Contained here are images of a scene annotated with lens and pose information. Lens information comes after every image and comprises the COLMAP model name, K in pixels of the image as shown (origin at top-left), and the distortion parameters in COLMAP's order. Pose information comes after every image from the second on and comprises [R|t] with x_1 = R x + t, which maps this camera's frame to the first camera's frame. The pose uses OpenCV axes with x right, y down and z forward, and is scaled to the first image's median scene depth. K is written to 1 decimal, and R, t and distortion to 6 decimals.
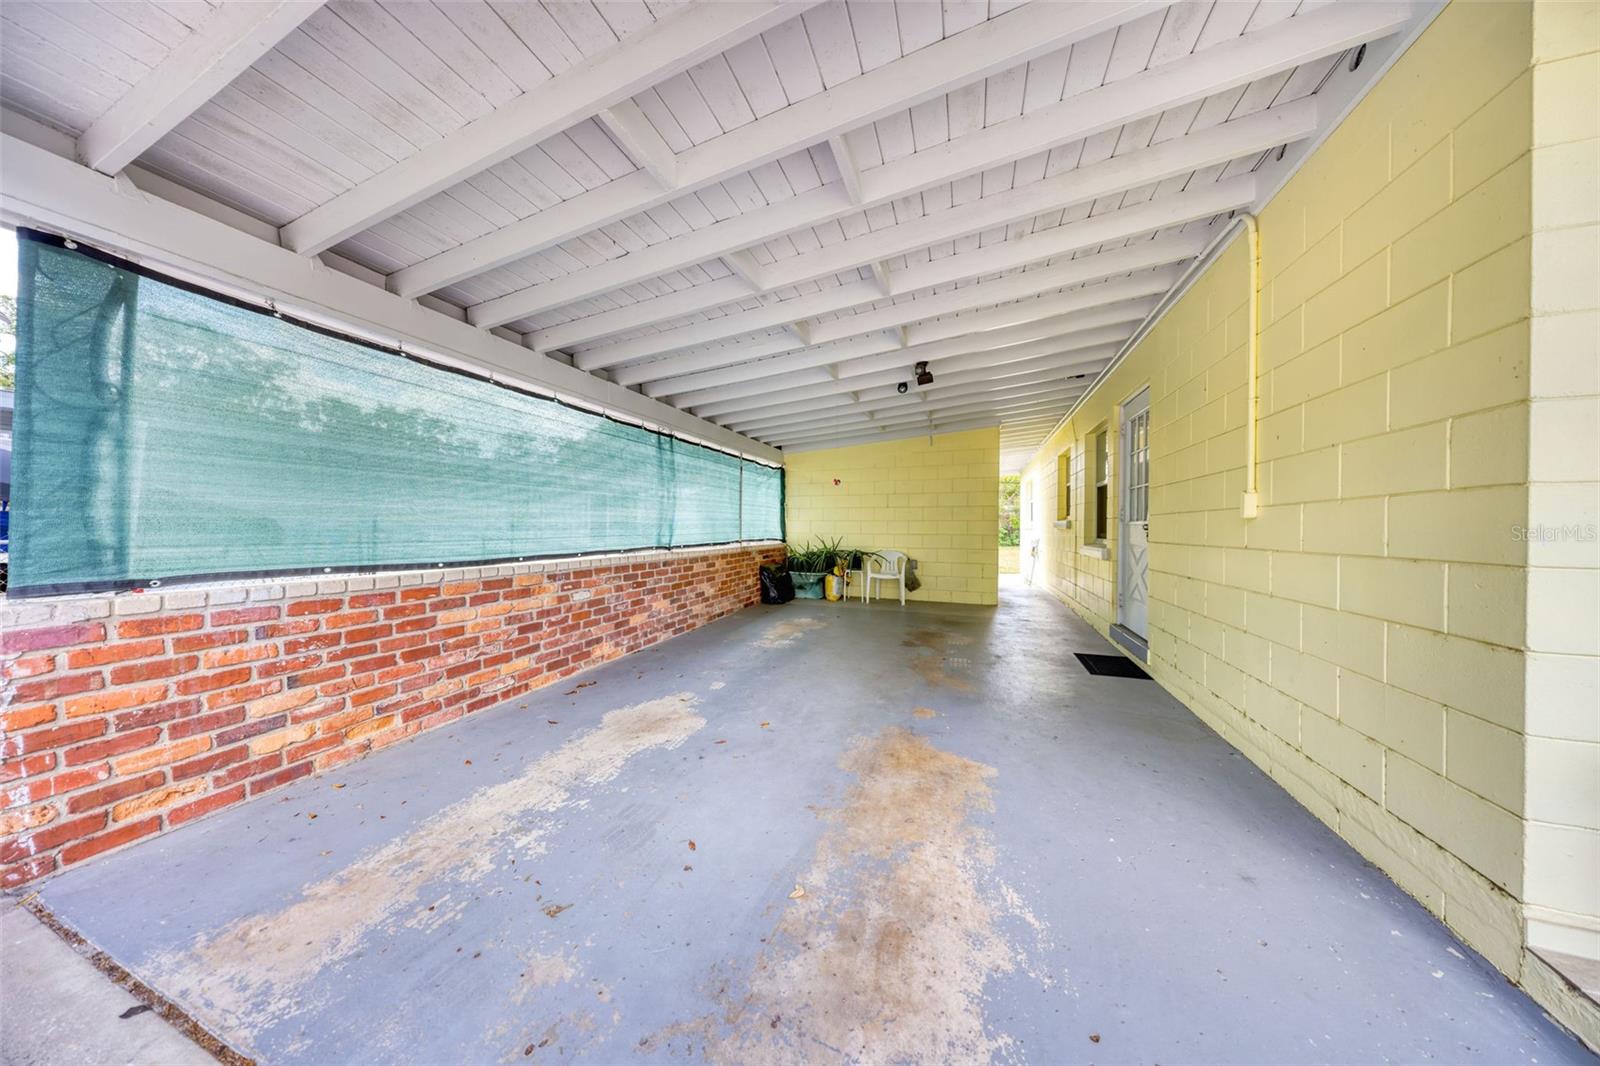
lens RADIAL K [[459.3, 0, 802.0], [0, 459.3, 528.5], [0, 0, 1]] dist [0.000312, -0.000071]
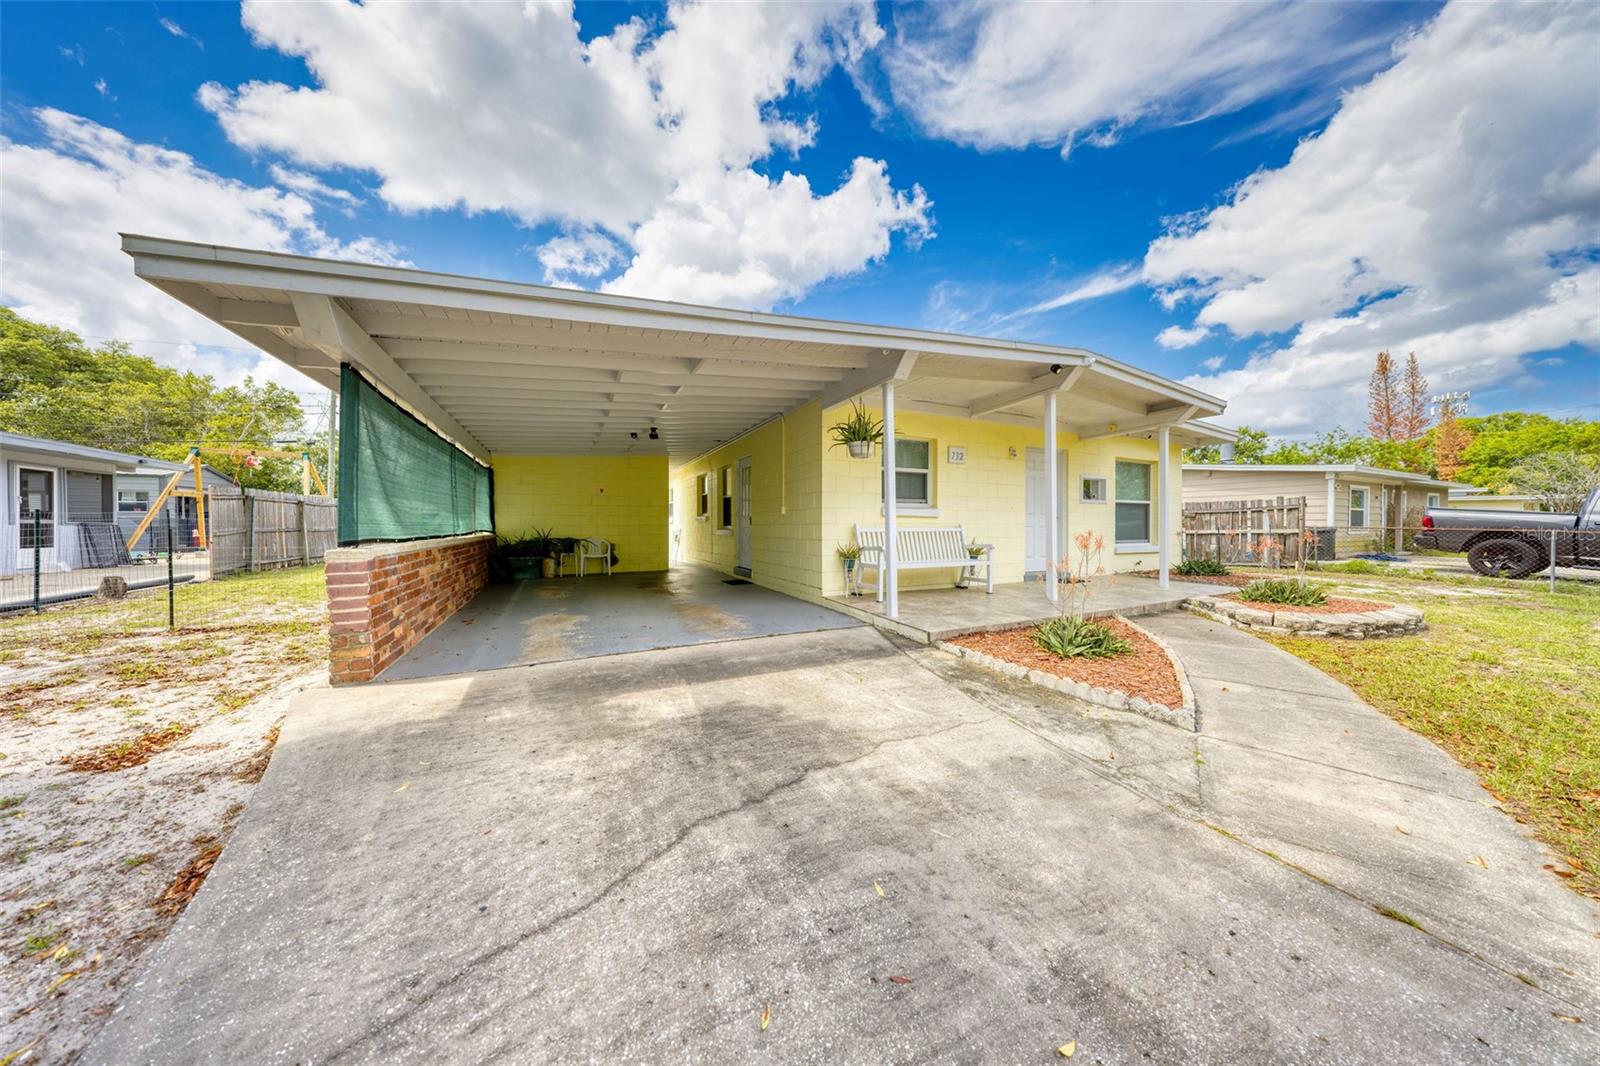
lens RADIAL K [[497.9, 0, 800.0], [0, 497.9, 533.0], [0, 0, 1]] dist [-0.000162, -0.000008]
pose [[0.696168, -0.016341, 0.717692, -0.465159], [0.007580, 0.999852, 0.015413, 0.017366], [-0.717838, -0.005290, 0.696190, -0.486397]]
